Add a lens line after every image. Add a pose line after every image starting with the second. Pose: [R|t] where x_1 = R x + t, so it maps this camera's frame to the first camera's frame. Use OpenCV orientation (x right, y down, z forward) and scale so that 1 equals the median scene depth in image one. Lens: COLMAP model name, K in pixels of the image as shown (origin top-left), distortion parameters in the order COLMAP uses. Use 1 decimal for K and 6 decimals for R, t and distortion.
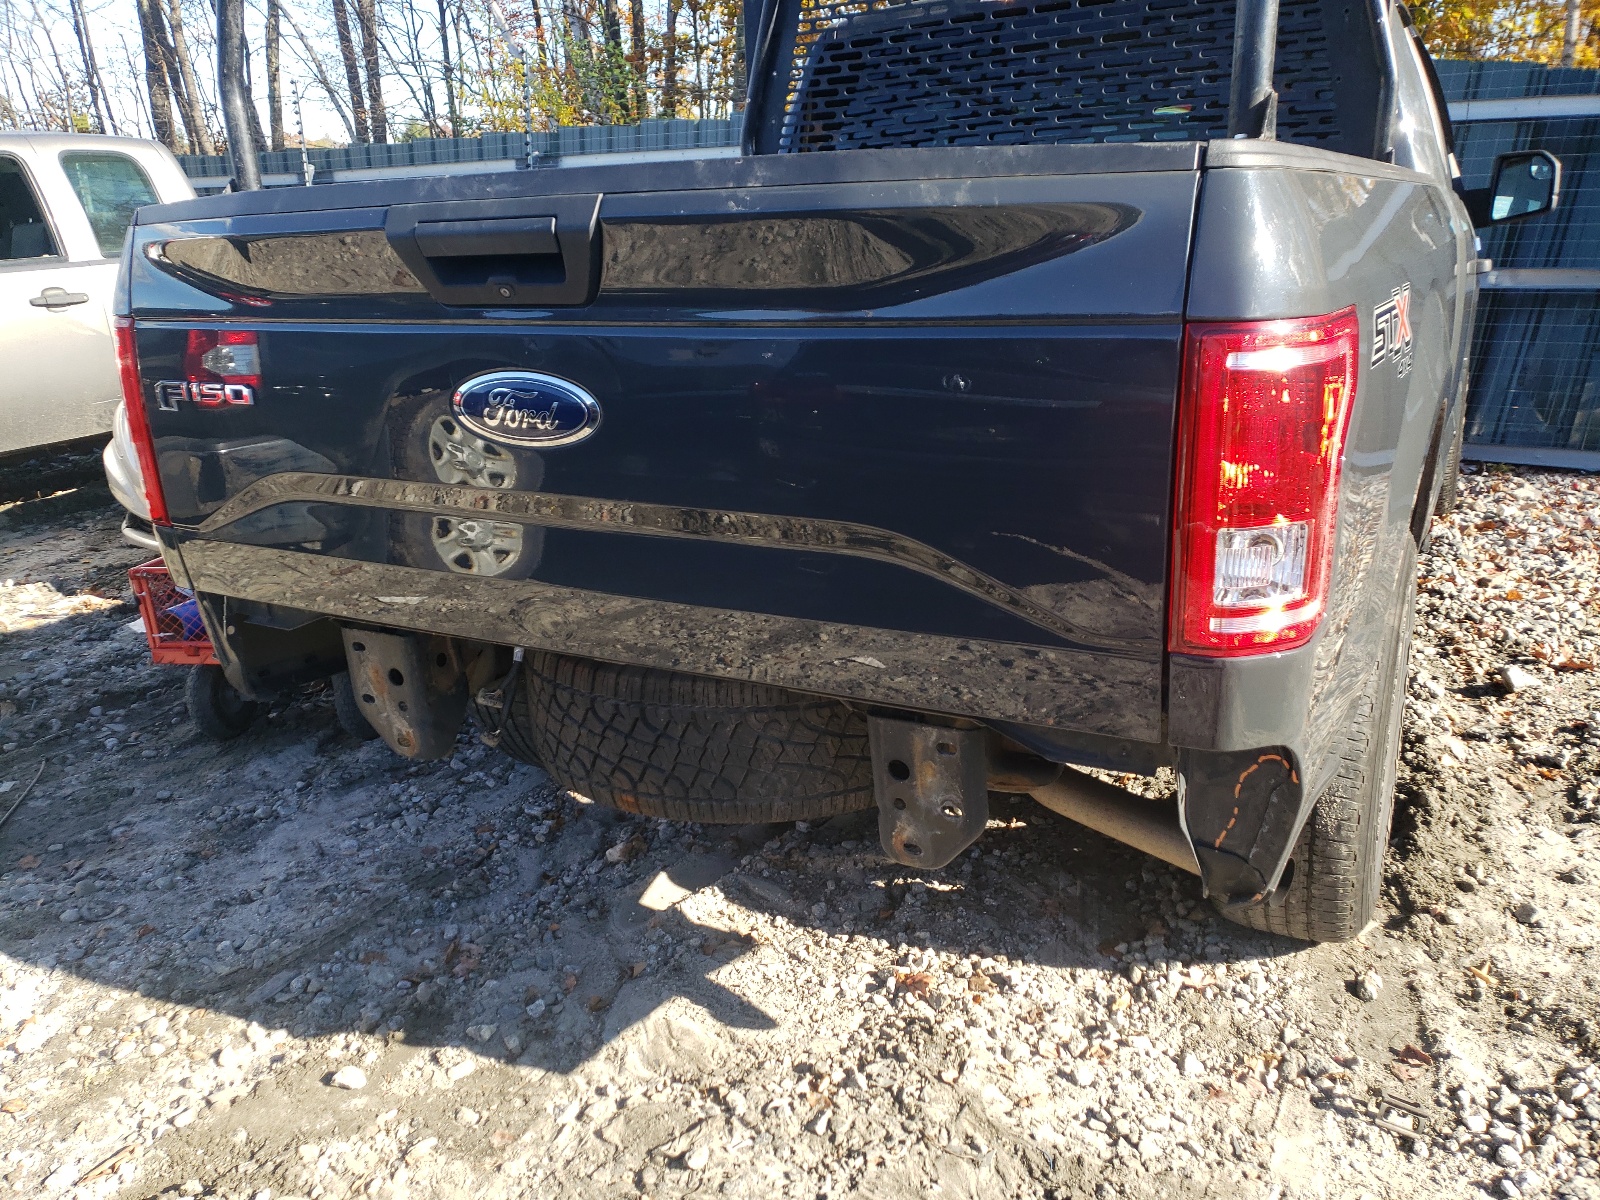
lens RADIAL K [[1229.3, 0, 770.1], [0, 1229.3, 599.2], [0, 0, 1]] dist [0.022772, -0.009100]
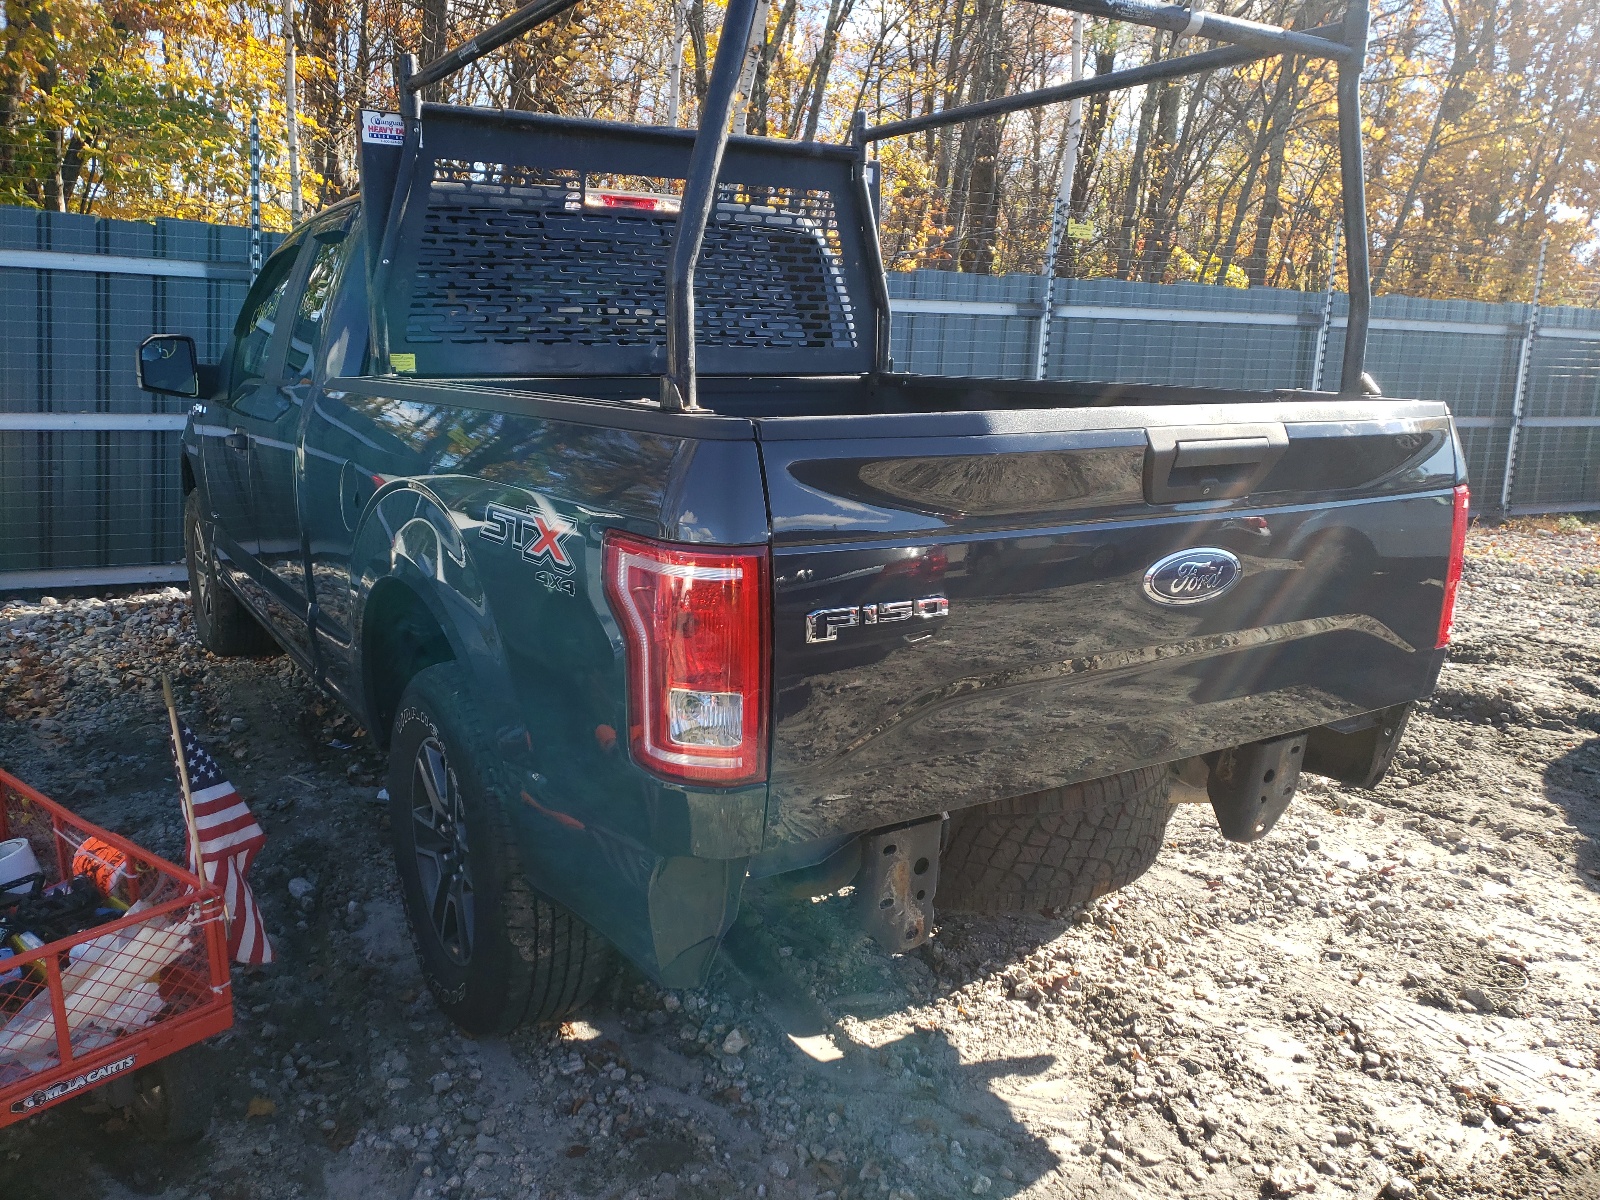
lens RADIAL K [[1240.2, 0, 799.3], [0, 1240.2, 603.5], [0, 0, 1]] dist [0.070537, -0.001092]
pose [[0.483537, -0.138250, 0.864338, -1.043687], [0.220692, 0.974803, 0.032457, -0.175006], [-0.847046, 0.175058, 0.501864, 0.463383]]
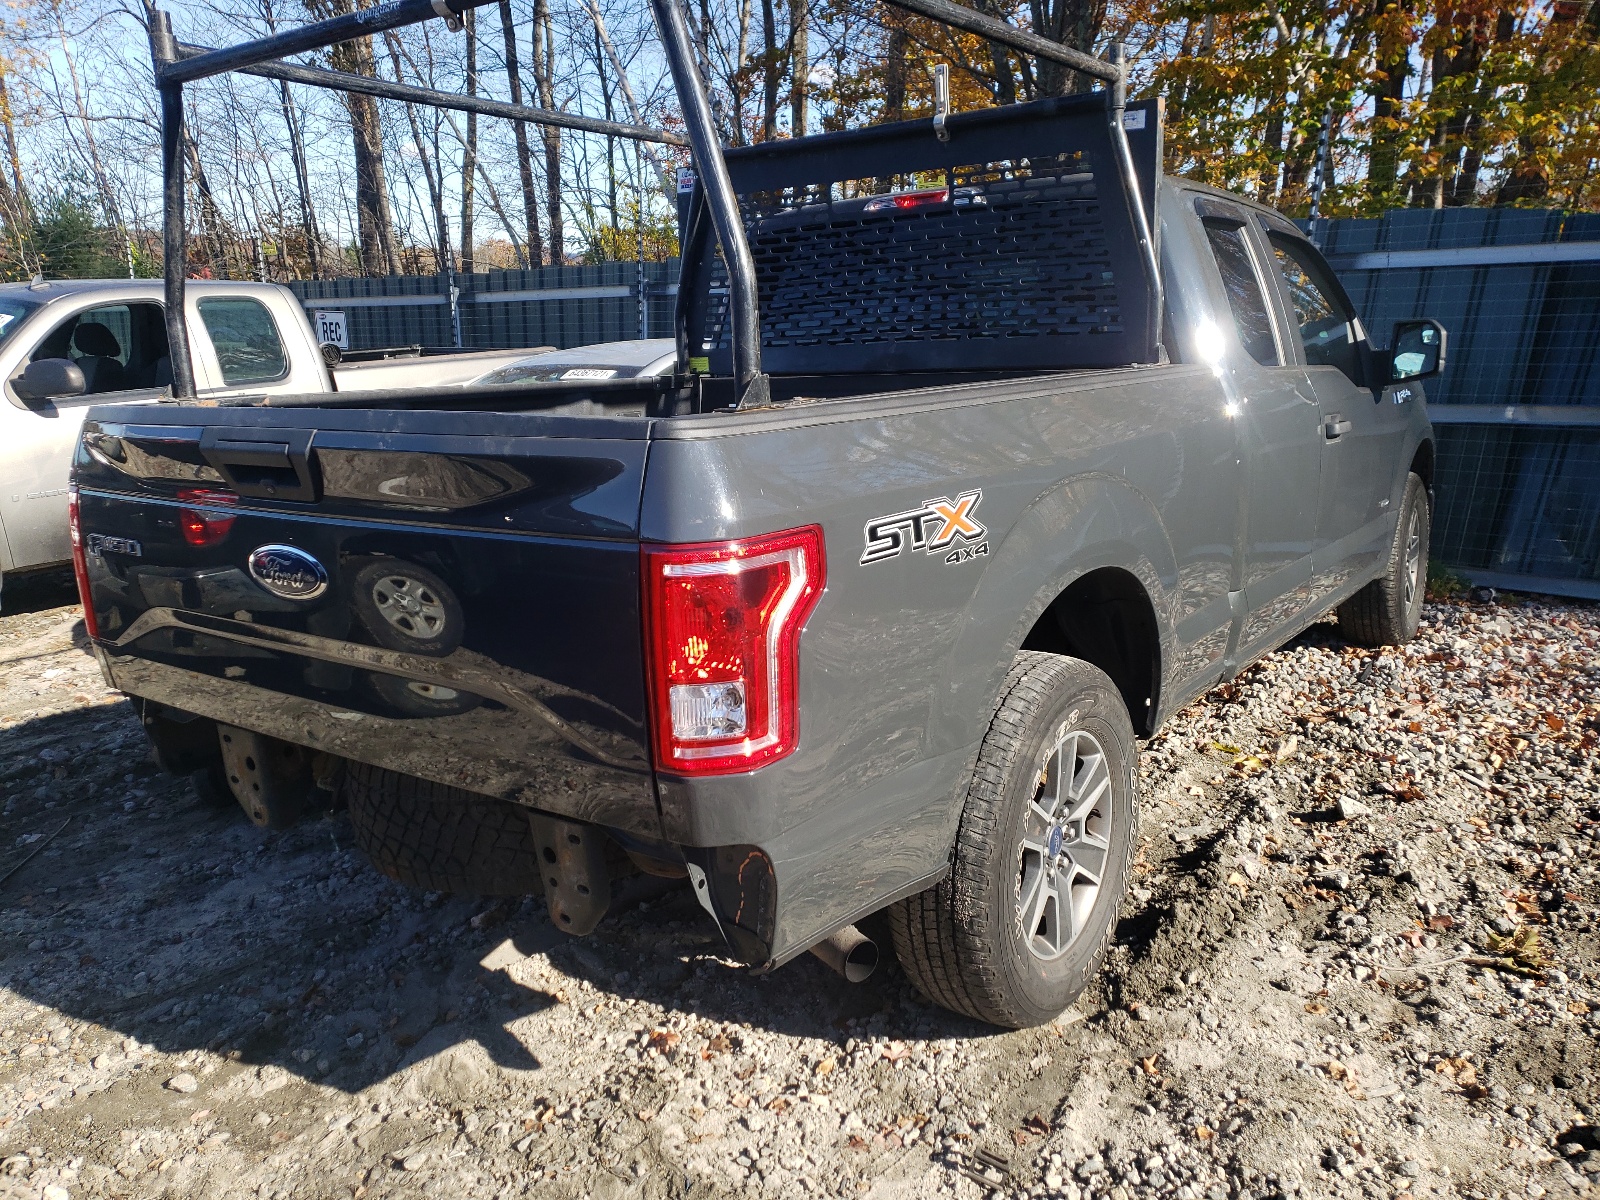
lens RADIAL K [[1224.9, 0, 801.4], [0, 1224.9, 565.4], [0, 0, 1]] dist [-0.018435, 0.052583]
pose [[0.994300, 0.027118, -0.103117, 0.341378], [-0.037388, 0.994384, -0.099005, -0.032681], [0.099853, 0.102296, 0.989730, -0.197524]]
